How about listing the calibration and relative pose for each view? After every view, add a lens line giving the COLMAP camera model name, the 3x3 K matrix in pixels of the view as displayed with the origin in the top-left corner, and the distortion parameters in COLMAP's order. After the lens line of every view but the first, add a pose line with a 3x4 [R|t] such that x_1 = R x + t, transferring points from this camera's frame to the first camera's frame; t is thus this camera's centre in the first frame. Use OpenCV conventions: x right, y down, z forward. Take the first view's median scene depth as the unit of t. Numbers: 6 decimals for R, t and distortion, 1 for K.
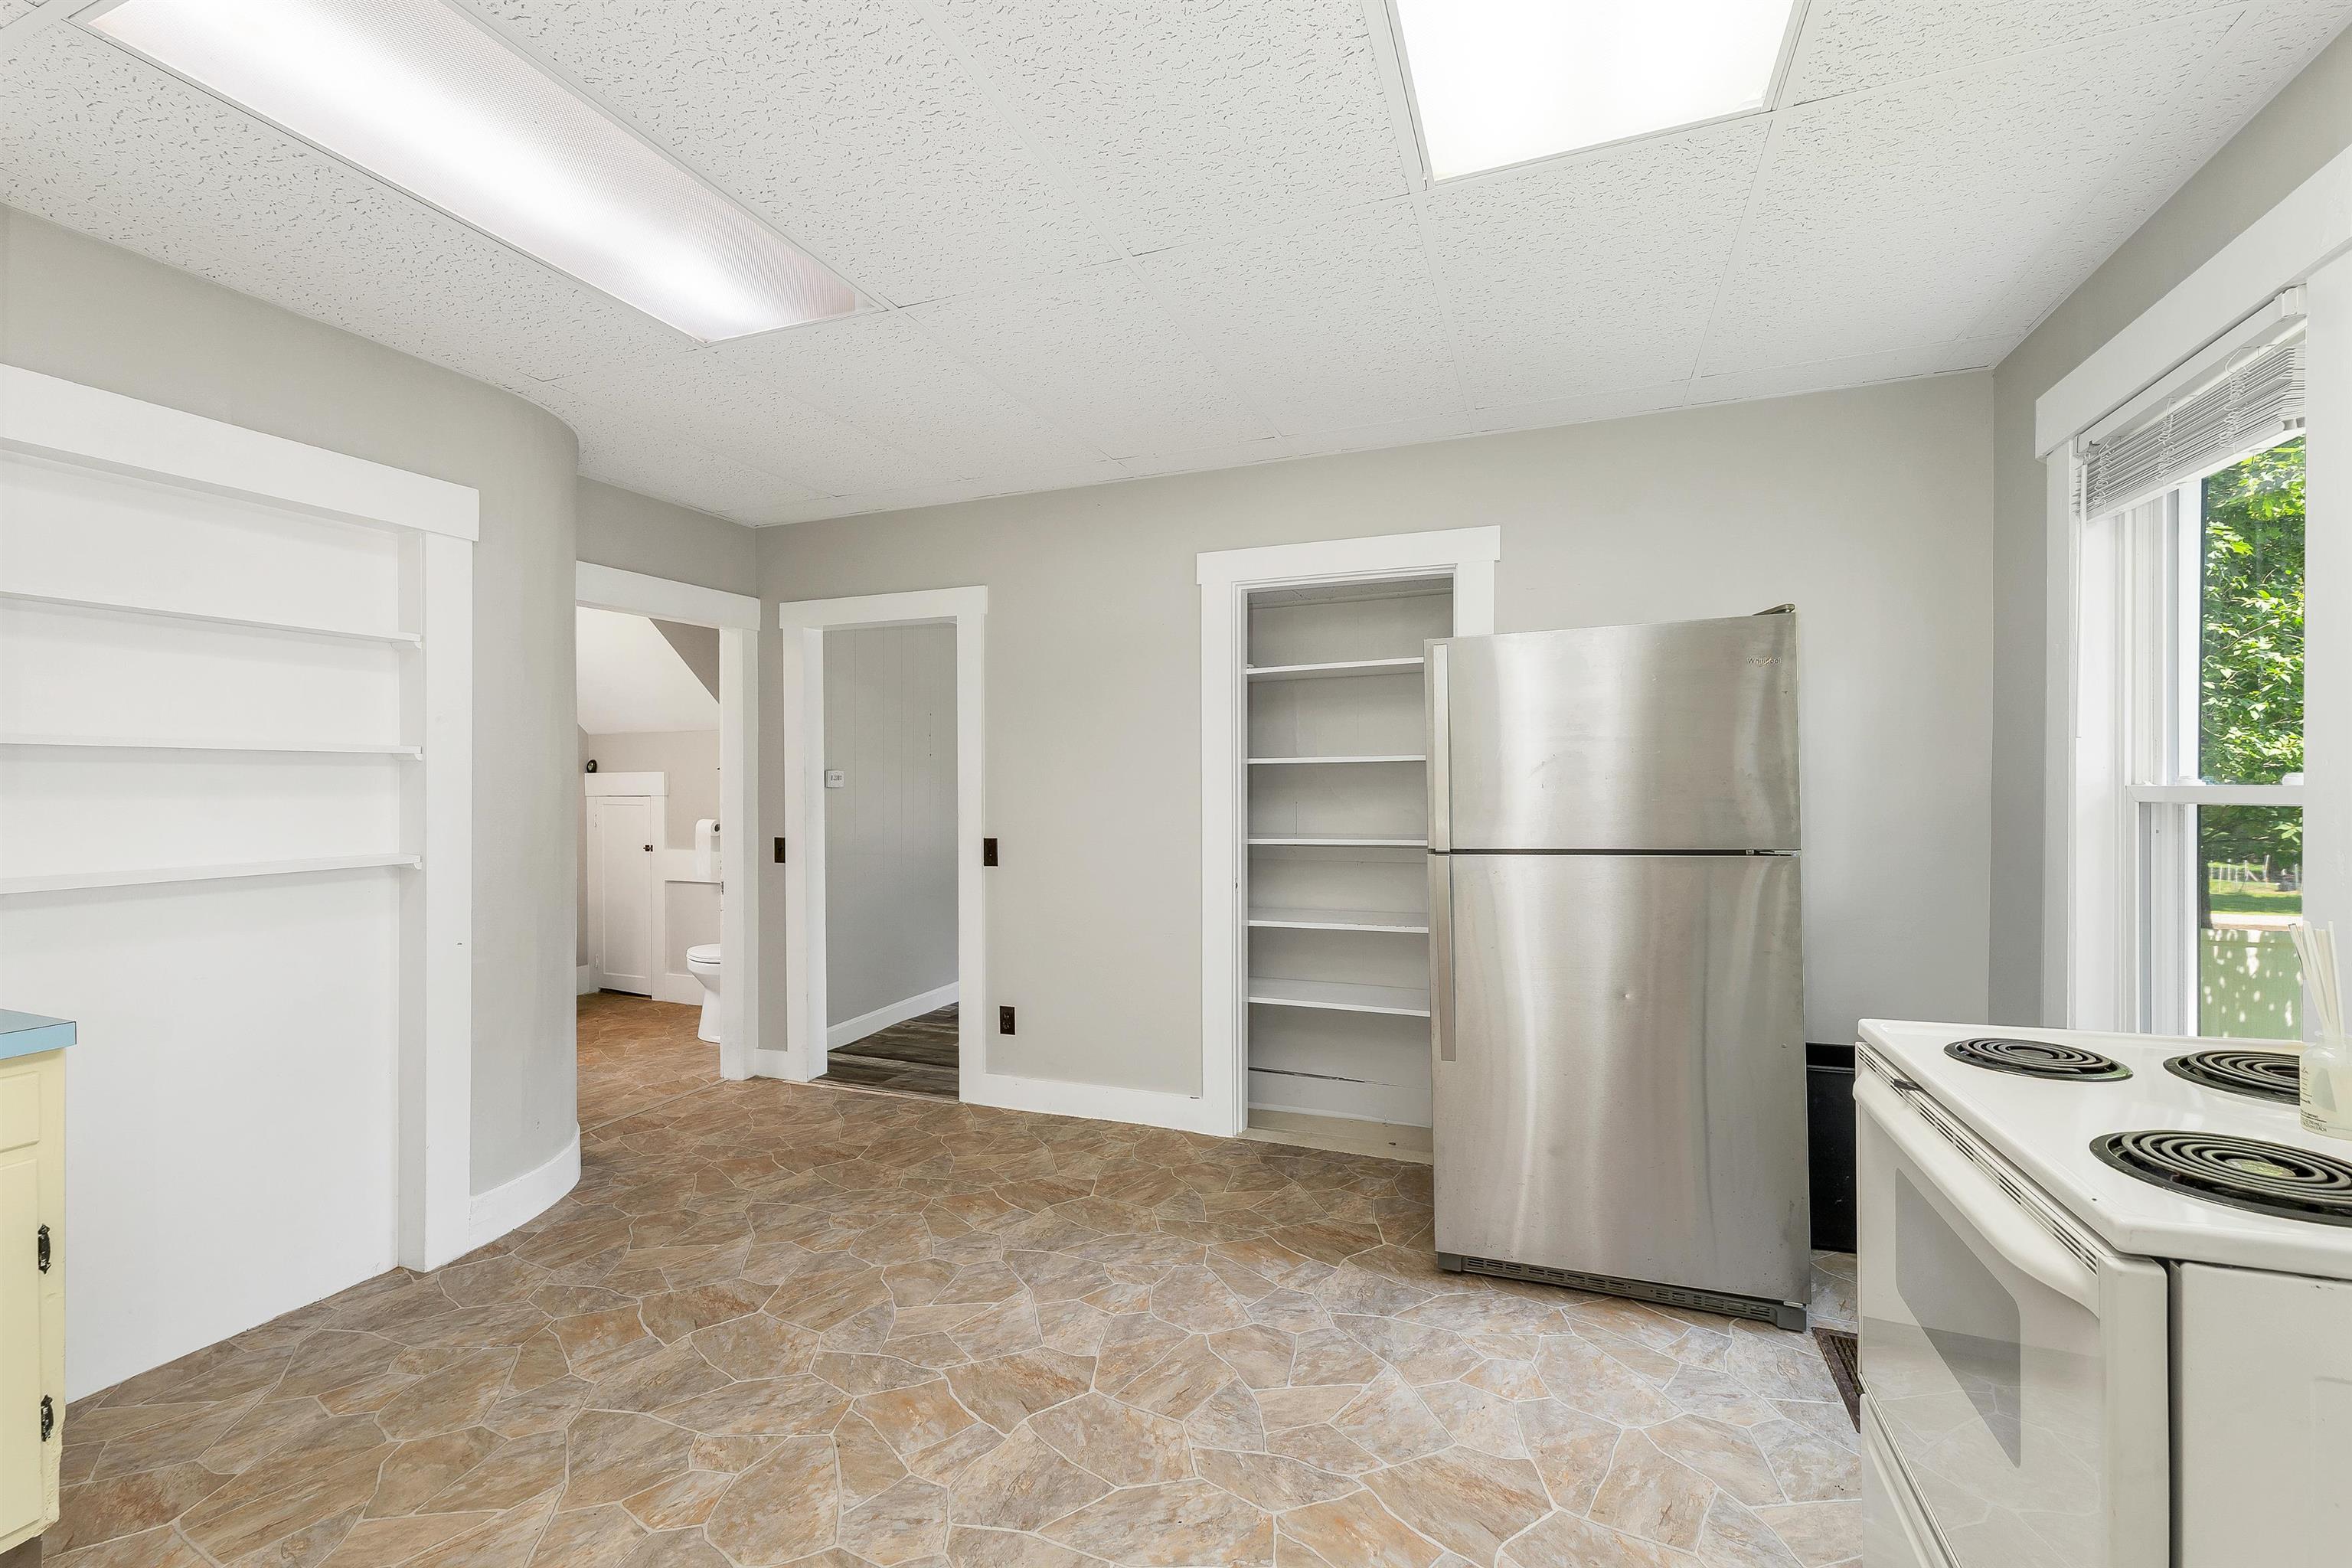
lens RADIAL K [[992.0, 0, 1166.9], [0, 992.0, 789.0], [0, 0, 1]] dist [0.002146, 0.000300]
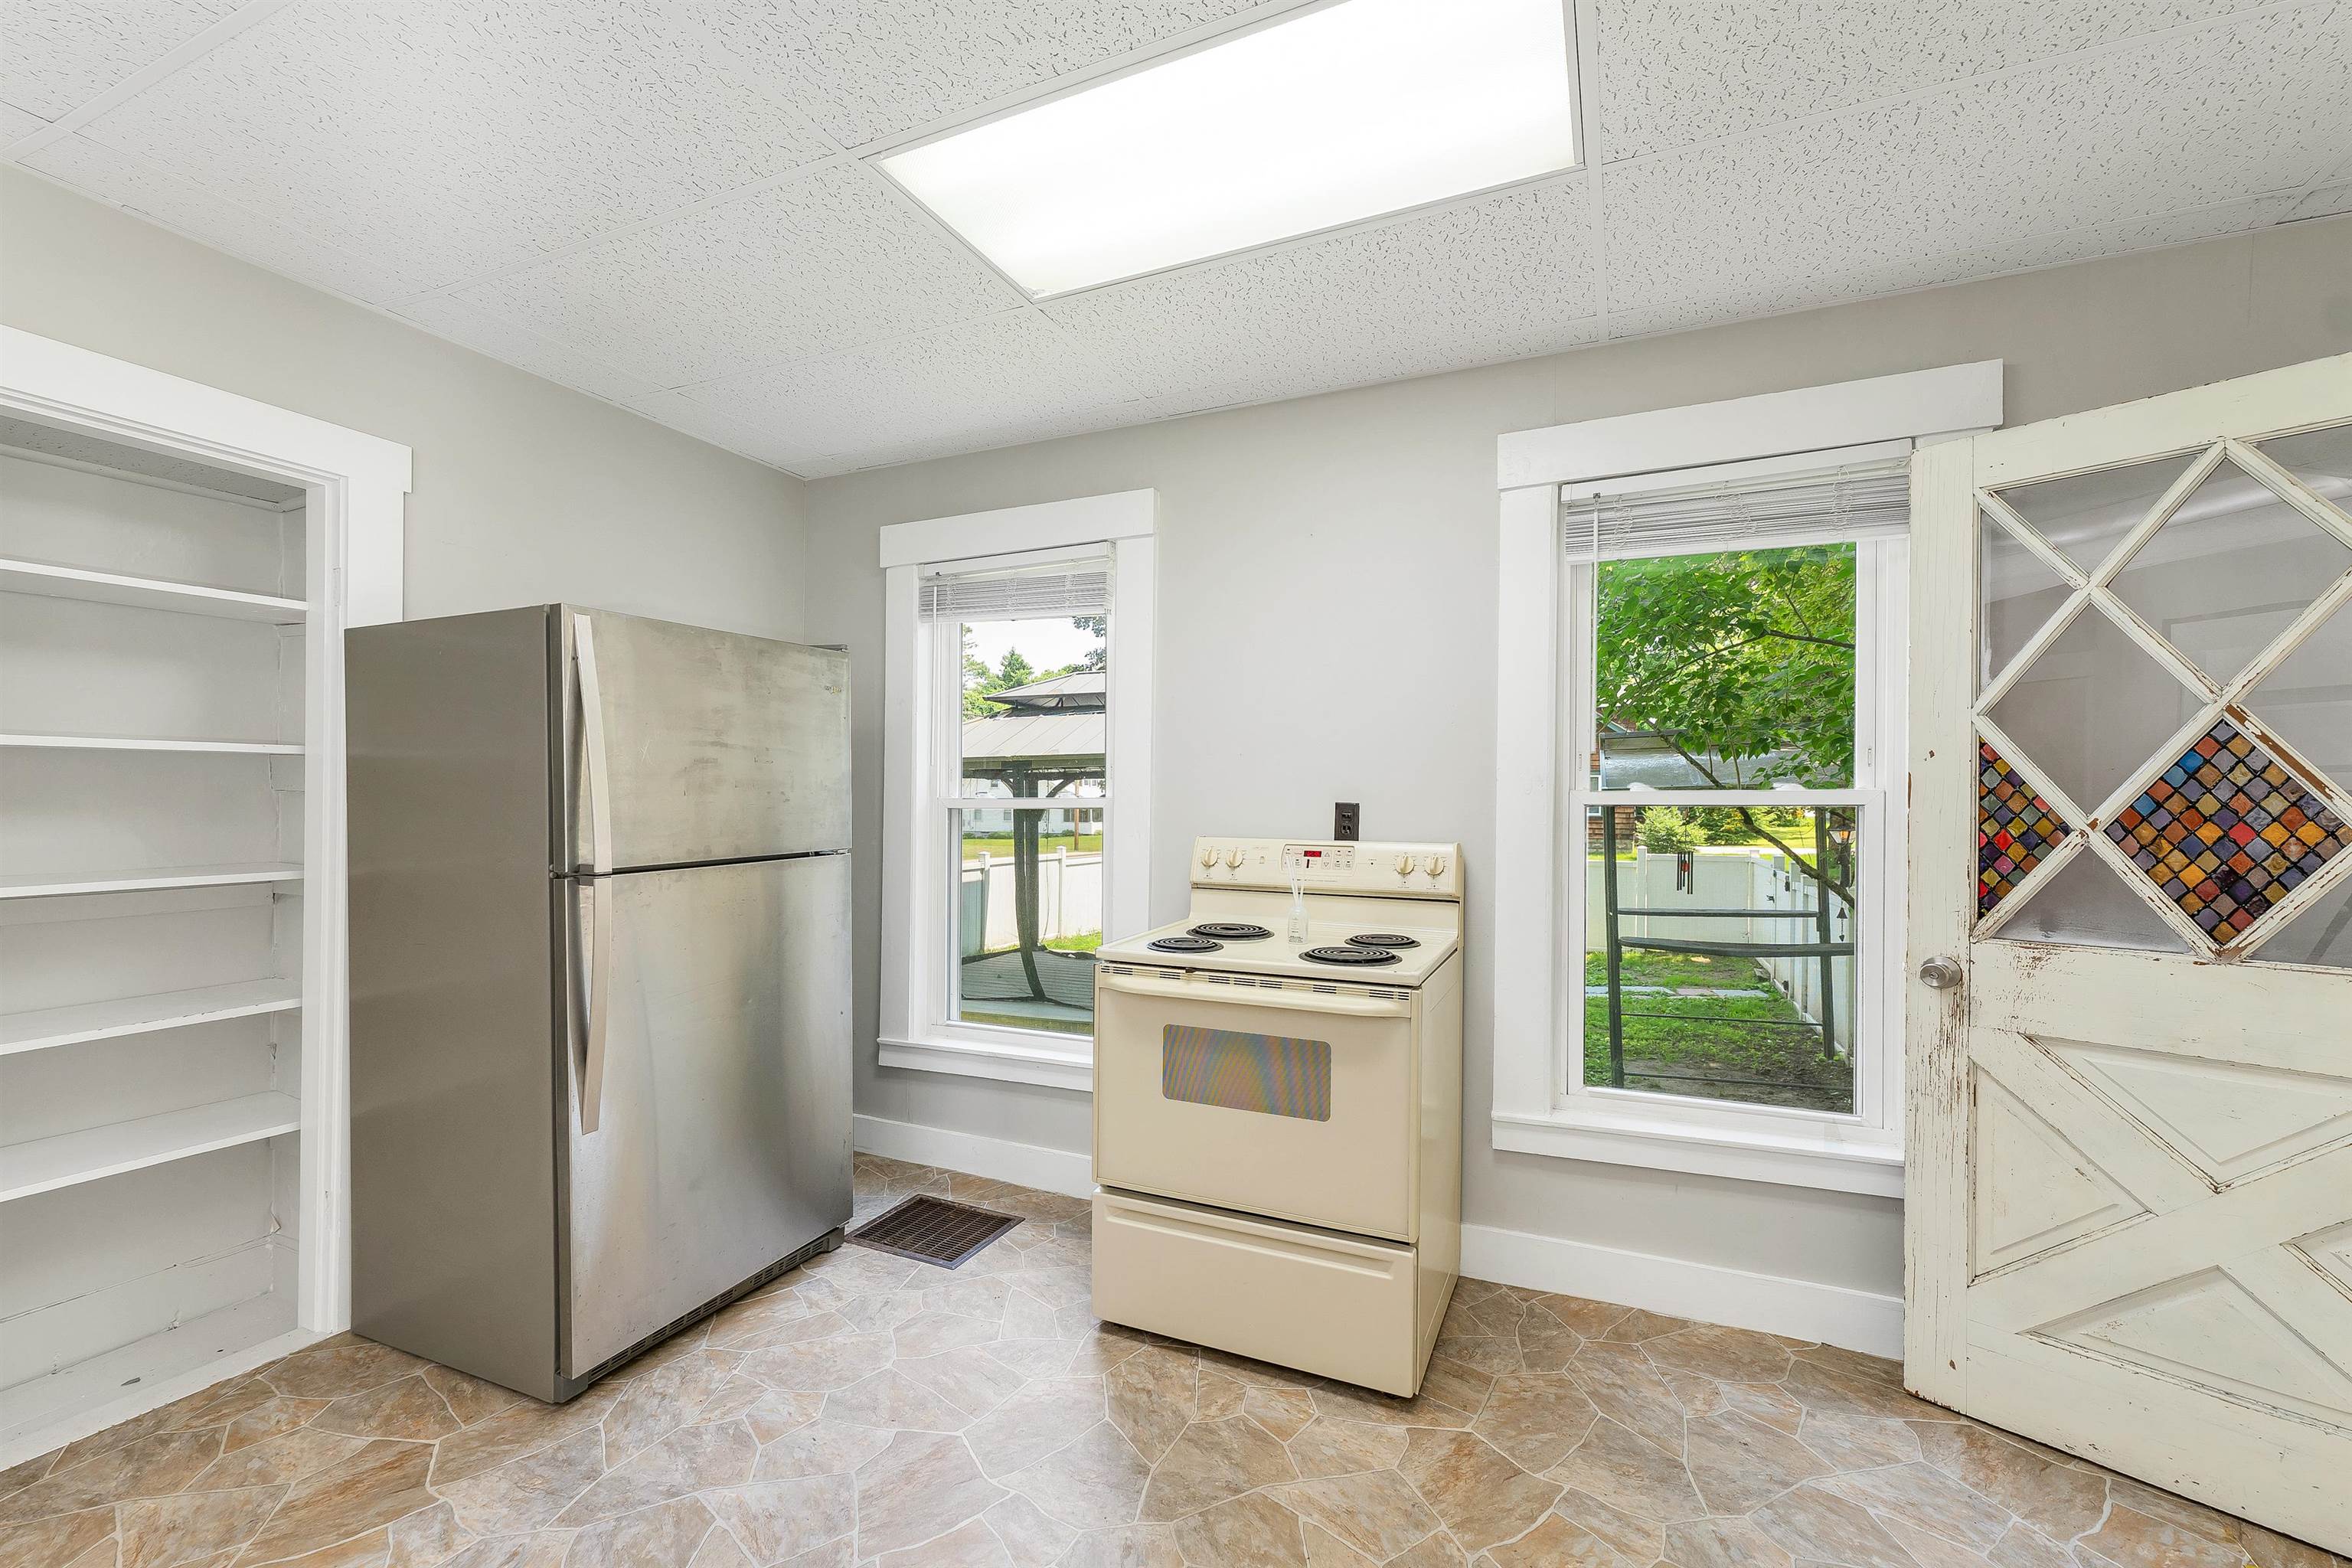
lens RADIAL K [[992.0, 0, 1166.9], [0, 992.0, 789.0], [0, 0, 1]] dist [0.002146, 0.000300]
pose [[0.054625, 0.009639, 0.998460, -0.590193], [-0.000586, 0.999954, -0.009621, 0.001970], [-0.998507, -0.000060, 0.054628, 0.568240]]
